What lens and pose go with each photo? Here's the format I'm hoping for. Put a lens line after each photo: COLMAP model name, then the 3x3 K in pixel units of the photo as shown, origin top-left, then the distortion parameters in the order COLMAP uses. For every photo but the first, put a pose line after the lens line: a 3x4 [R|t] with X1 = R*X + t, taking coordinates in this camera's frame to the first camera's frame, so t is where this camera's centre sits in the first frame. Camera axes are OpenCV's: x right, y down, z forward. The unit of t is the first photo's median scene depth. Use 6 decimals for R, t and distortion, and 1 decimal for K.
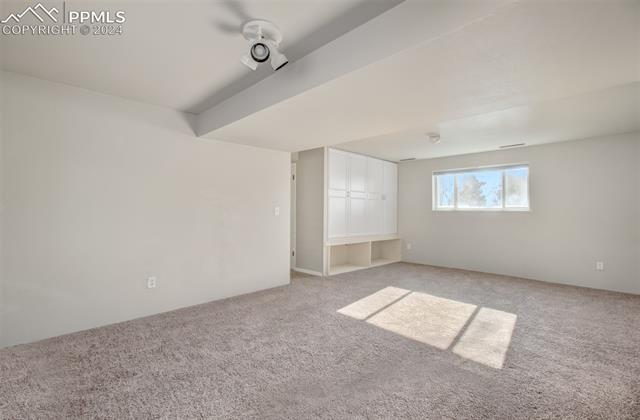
lens RADIAL K [[297.1, 0, 321.0], [0, 297.1, 208.5], [0, 0, 1]] dist [0.000828, -0.000043]
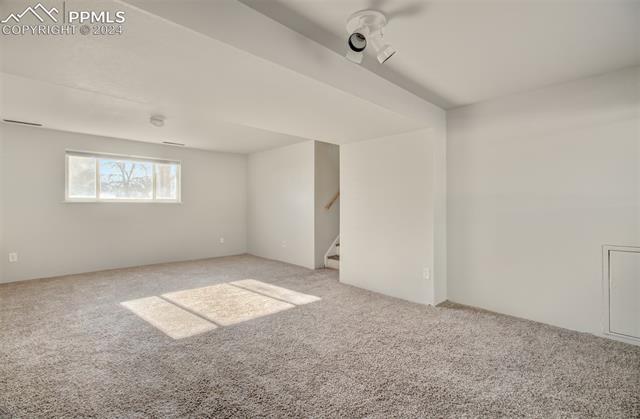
lens RADIAL K [[297.1, 0, 321.0], [0, 297.1, 208.0], [0, 0, 1]] dist [0.000828, -0.000043]
pose [[0.012882, -0.018732, 0.999742, -0.444550], [-0.012920, 0.999738, 0.018899, 0.000757], [-0.999834, -0.013161, 0.012636, 0.419961]]
